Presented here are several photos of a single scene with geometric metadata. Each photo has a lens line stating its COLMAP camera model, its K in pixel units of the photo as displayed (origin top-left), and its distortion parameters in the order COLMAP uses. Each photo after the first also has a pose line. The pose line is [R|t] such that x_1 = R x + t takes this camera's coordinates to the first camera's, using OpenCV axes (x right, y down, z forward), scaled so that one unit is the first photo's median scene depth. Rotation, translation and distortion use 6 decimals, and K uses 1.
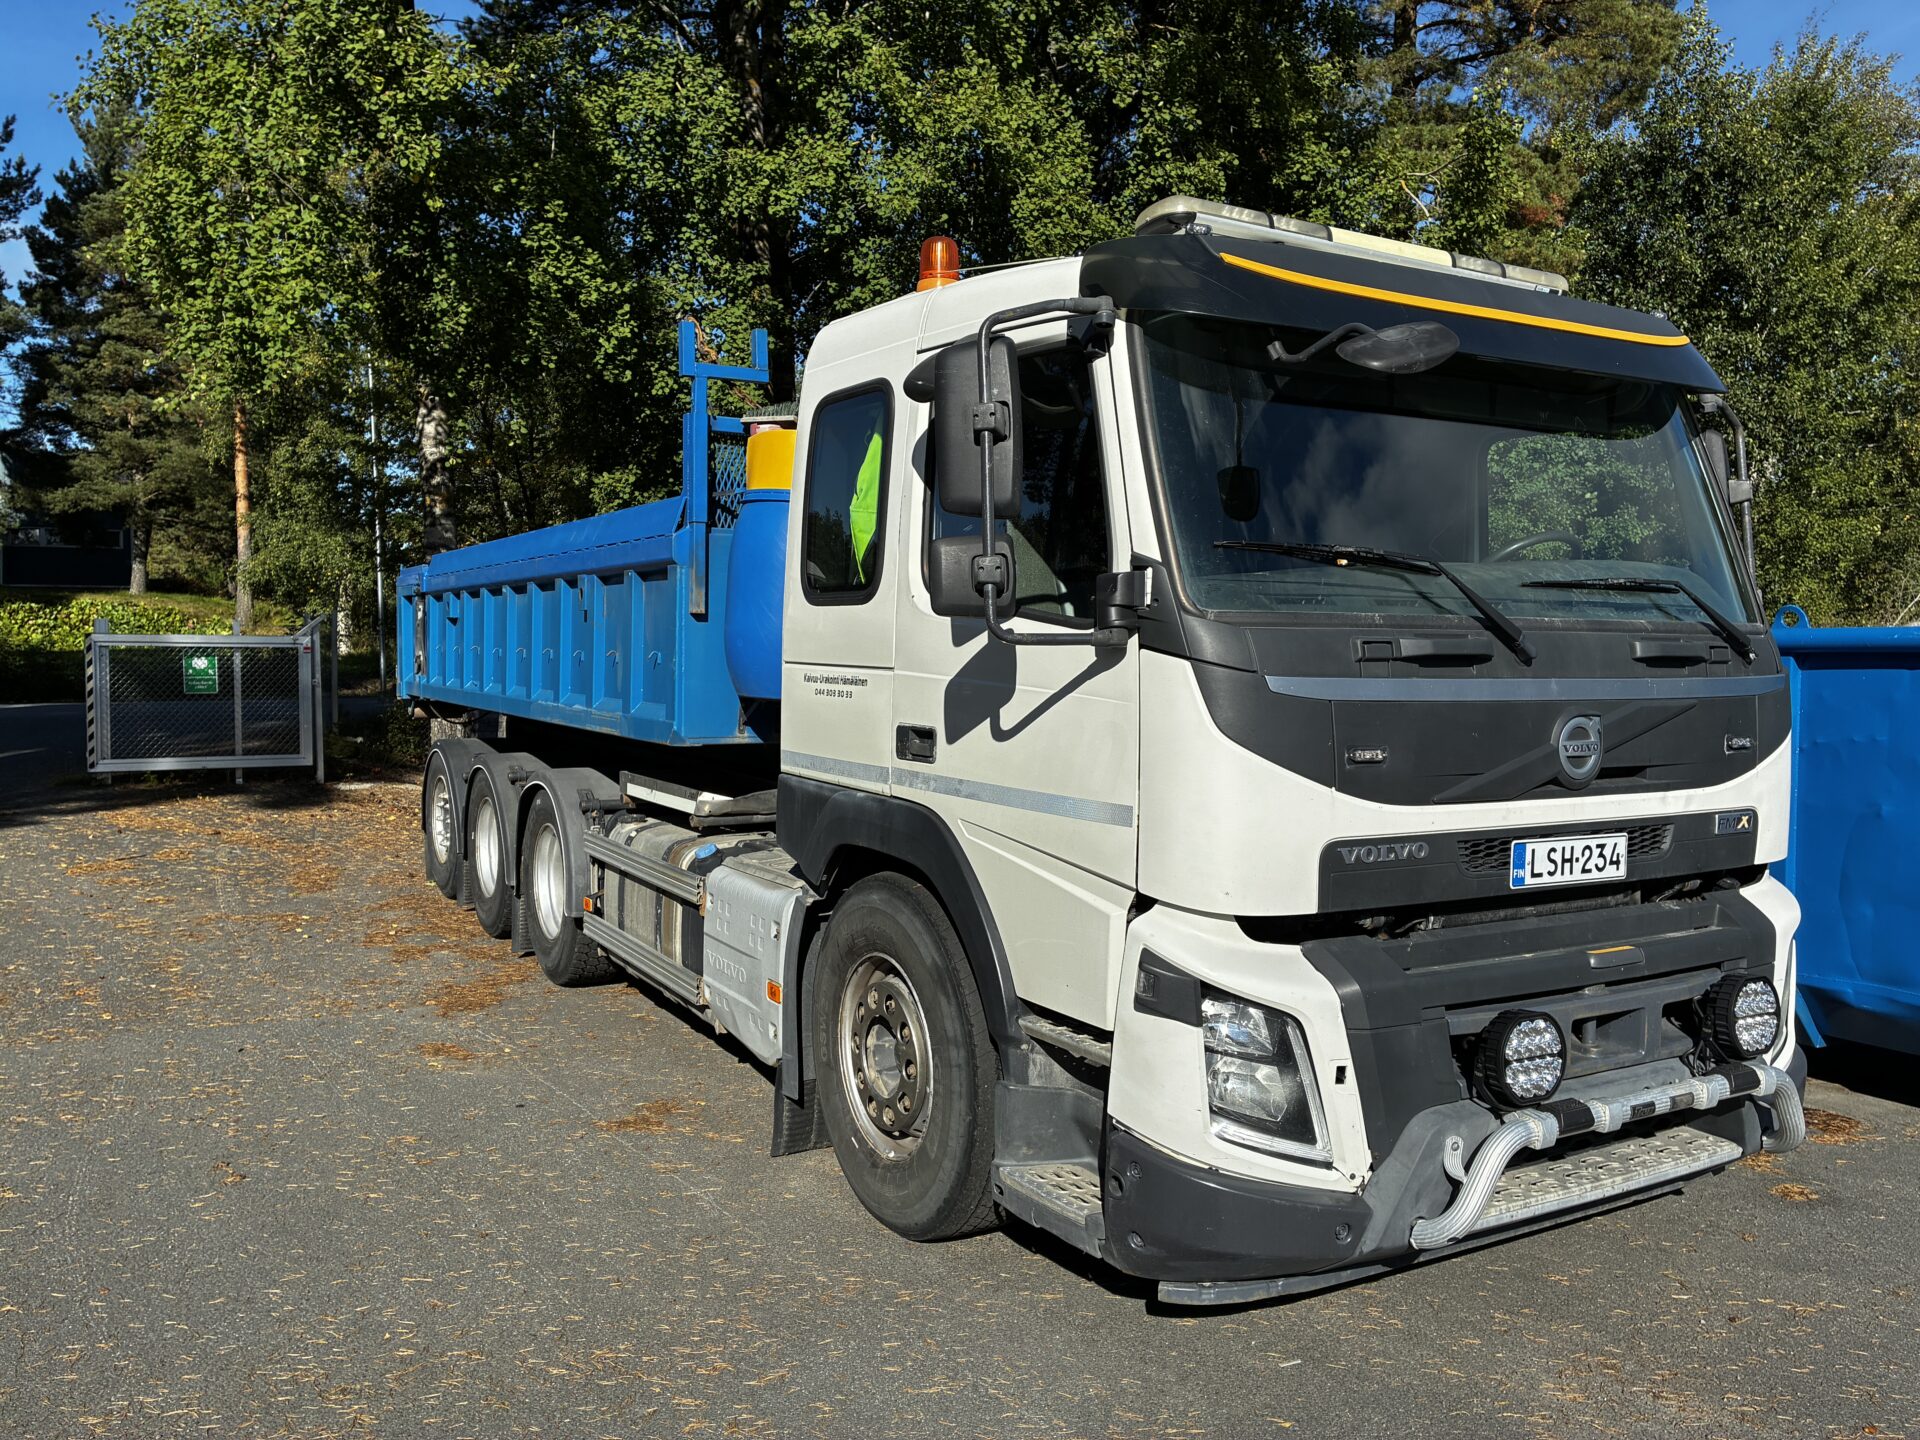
lens RADIAL K [[1463.1, 0, 961.5], [0, 1463.1, 713.0], [0, 0, 1]] dist [0.070987, -0.085618]
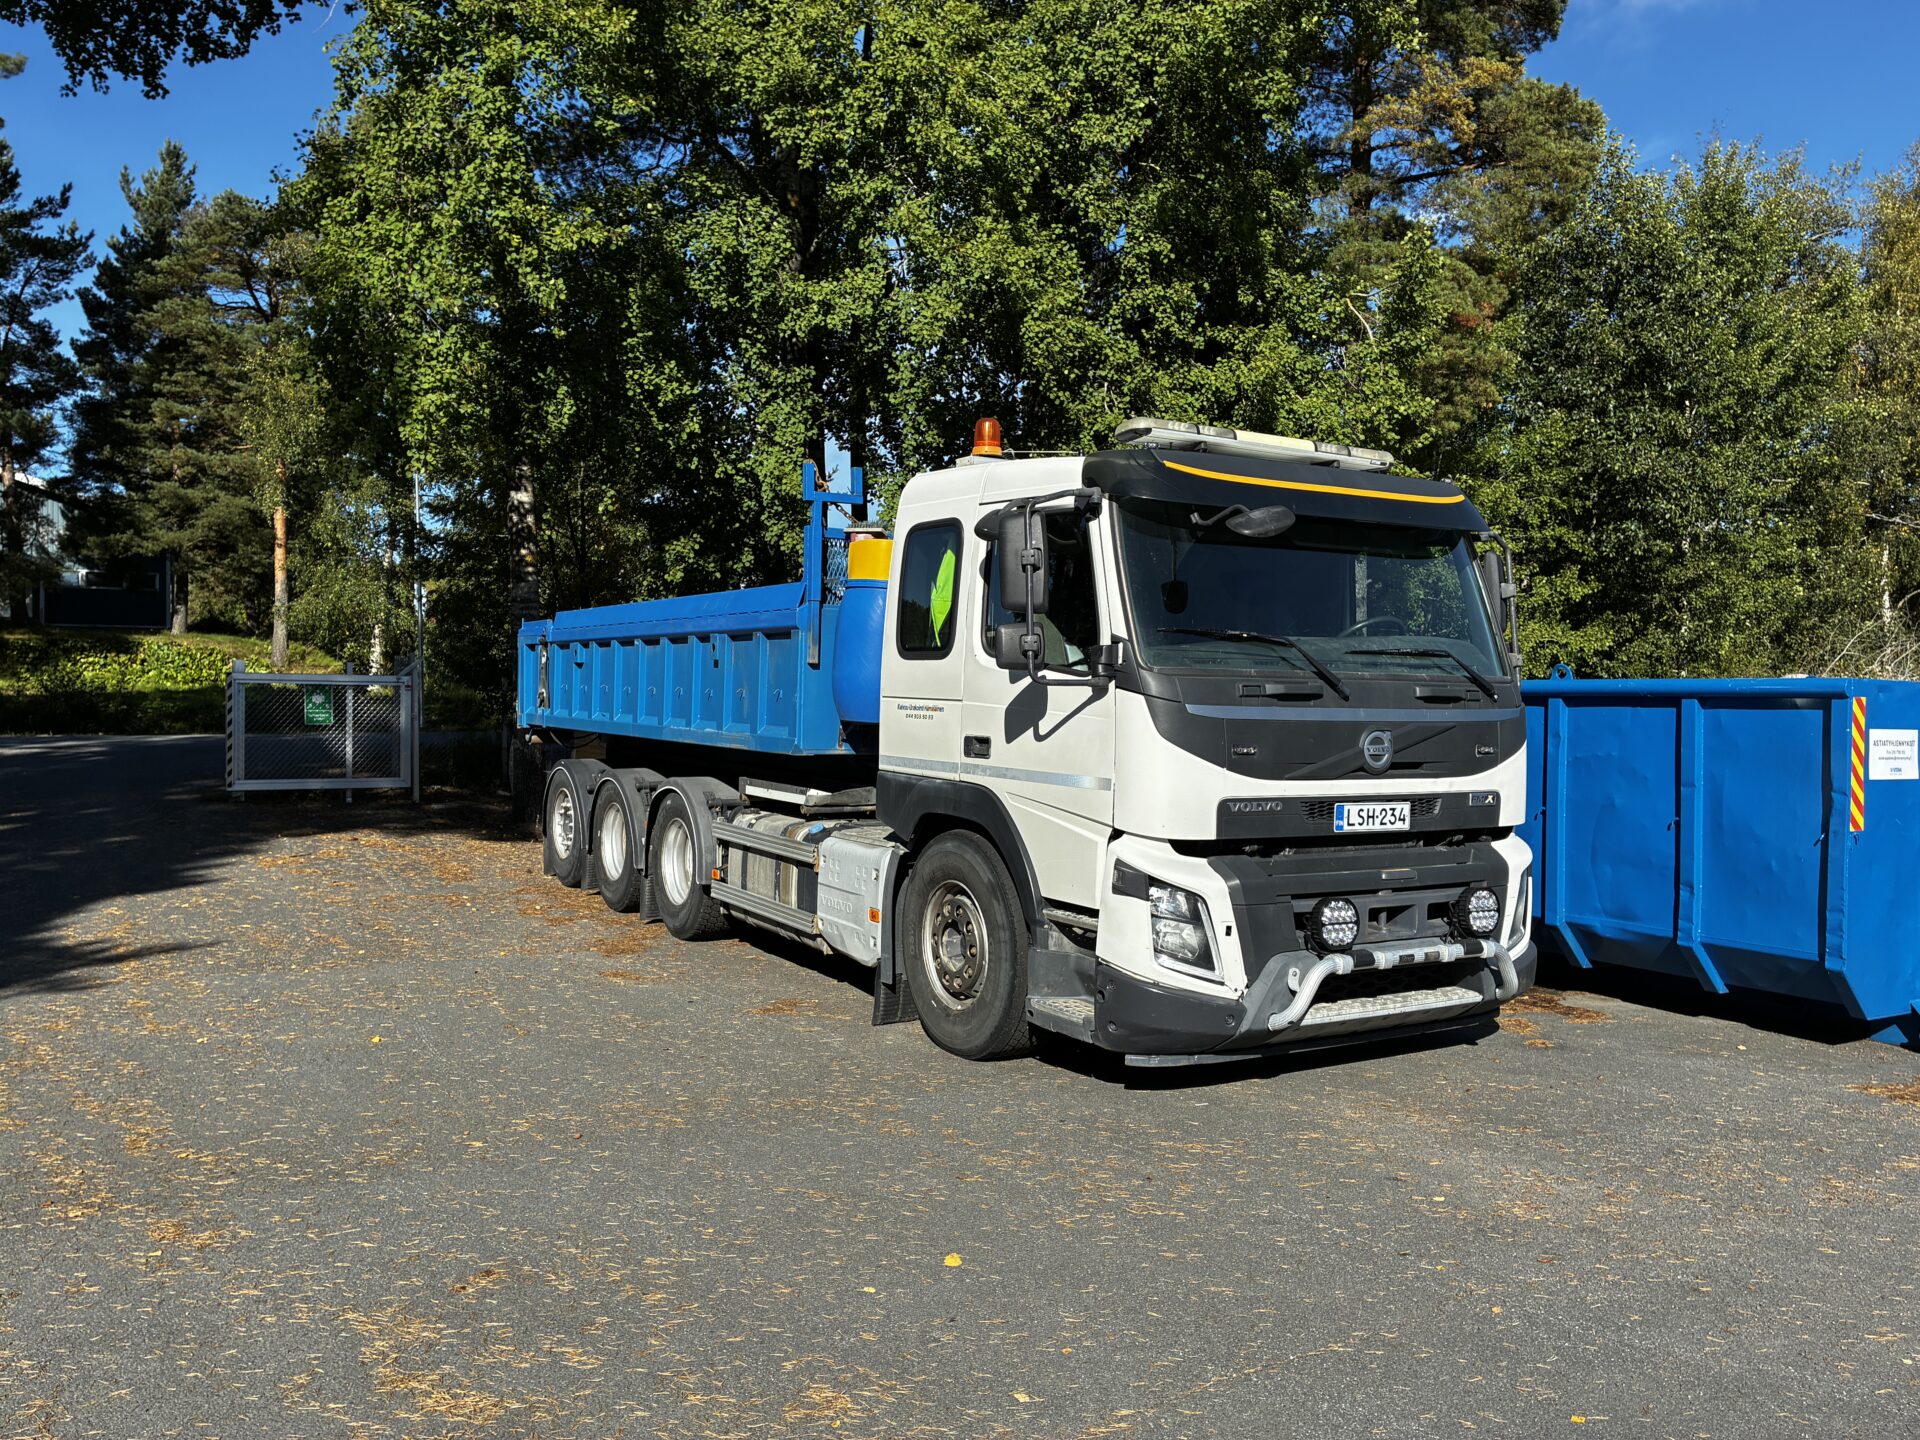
lens RADIAL K [[1472.7, 0, 948.6], [0, 1472.7, 710.2], [0, 0, 1]] dist [0.099106, -0.128116]
pose [[0.999971, 0.007547, -0.000425, -0.063418], [-0.007556, 0.999465, -0.031833, 0.032684], [0.000185, 0.031835, 0.999493, -0.626554]]
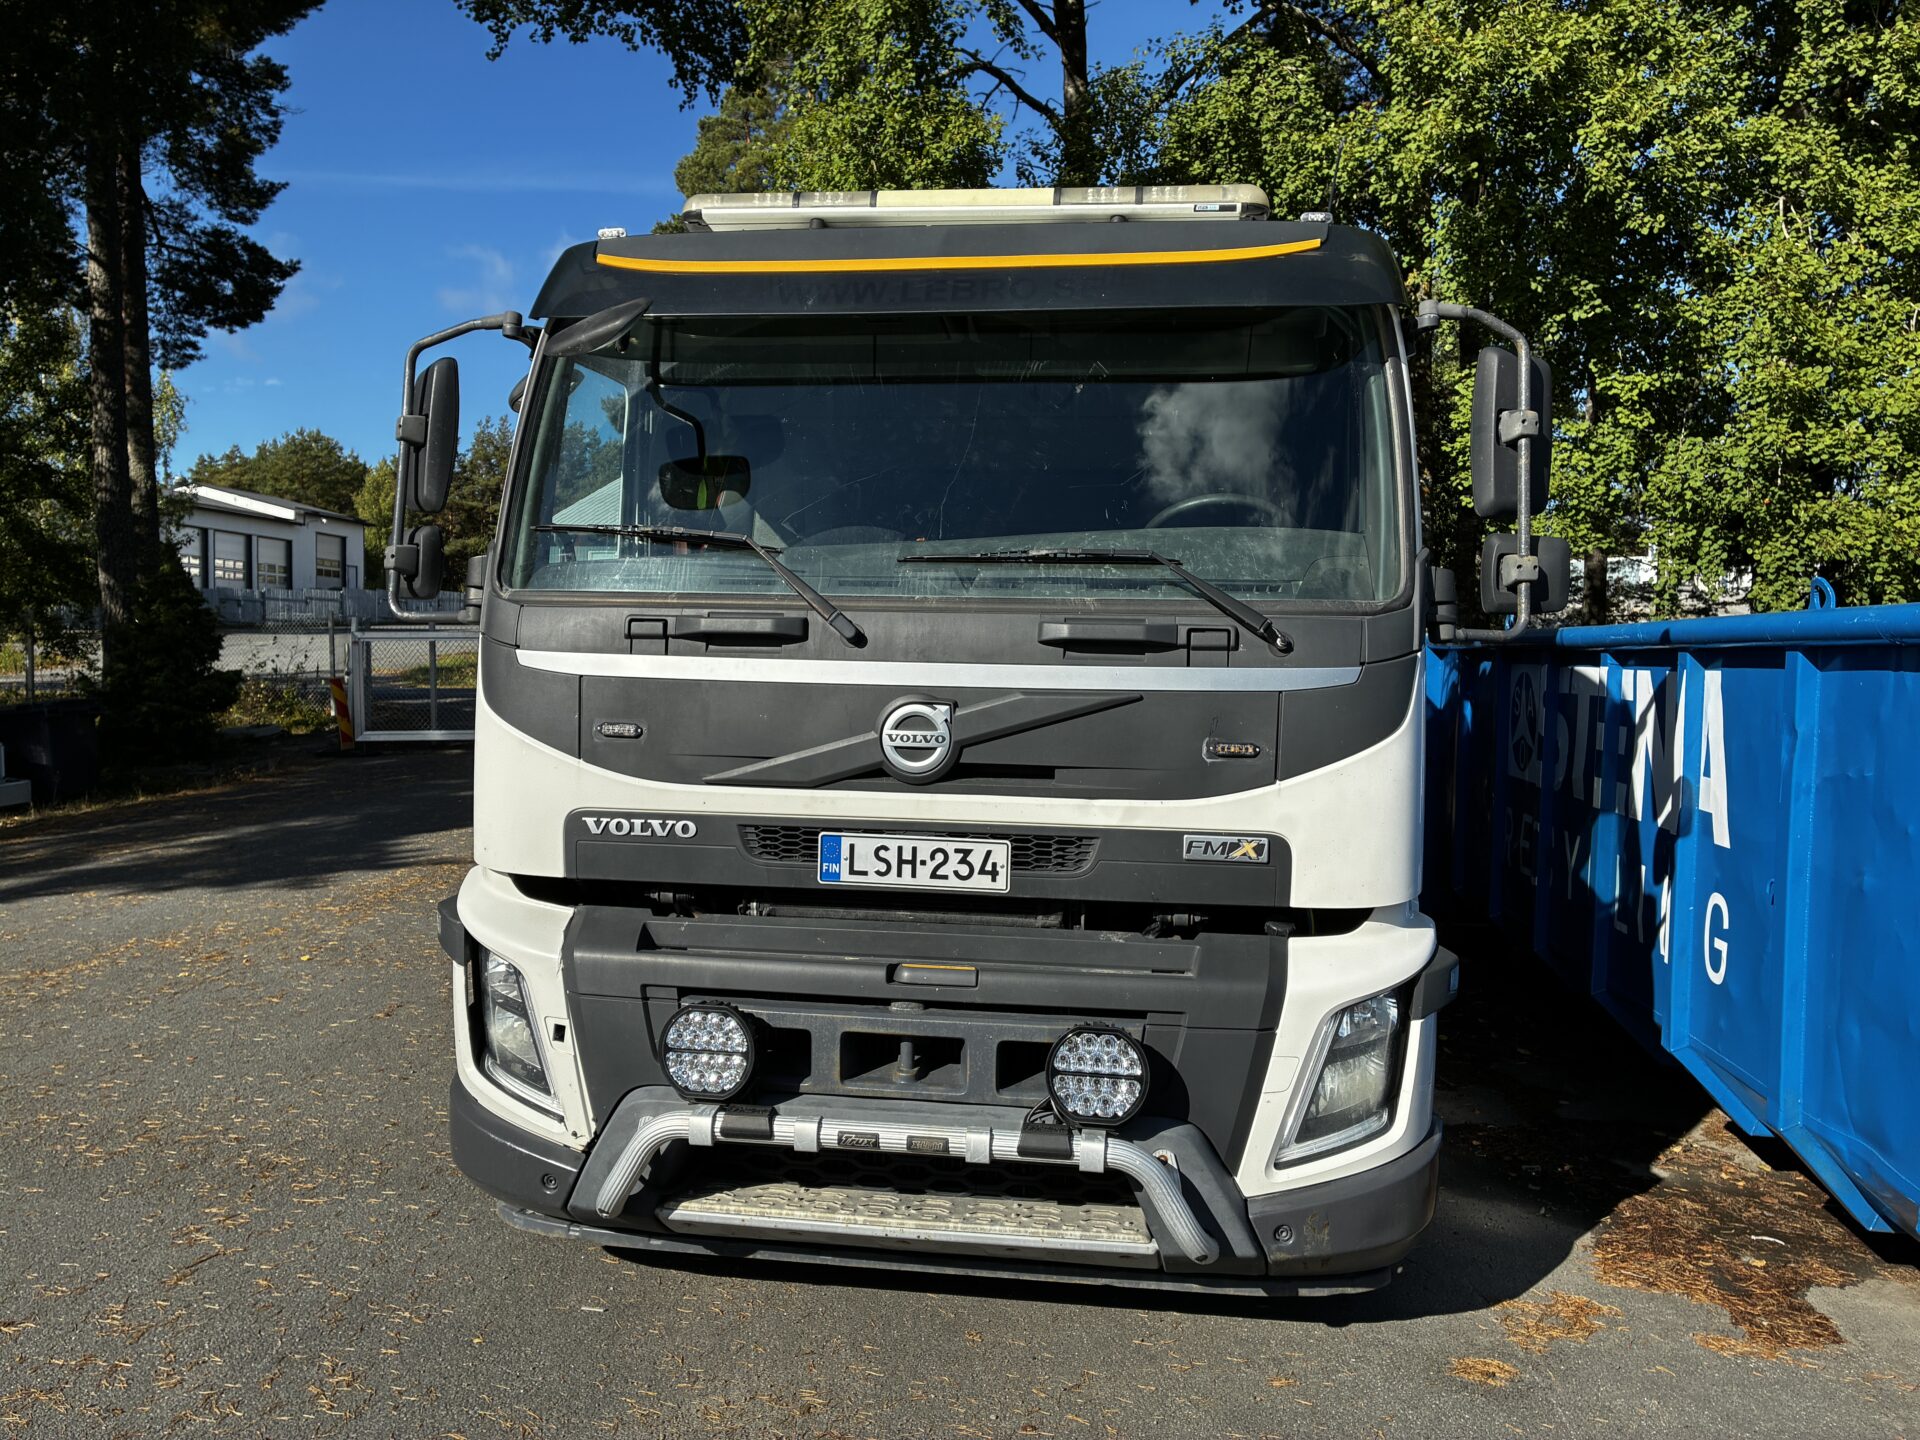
lens RADIAL K [[1472.7, 0, 948.6], [0, 1472.7, 710.2], [0, 0, 1]] dist [0.099106, -0.128116]
pose [[0.783054, 0.034601, -0.620990, 0.901471], [-0.038715, 0.999227, 0.006858, -0.000754], [0.620747, 0.018672, 0.783788, 0.274733]]
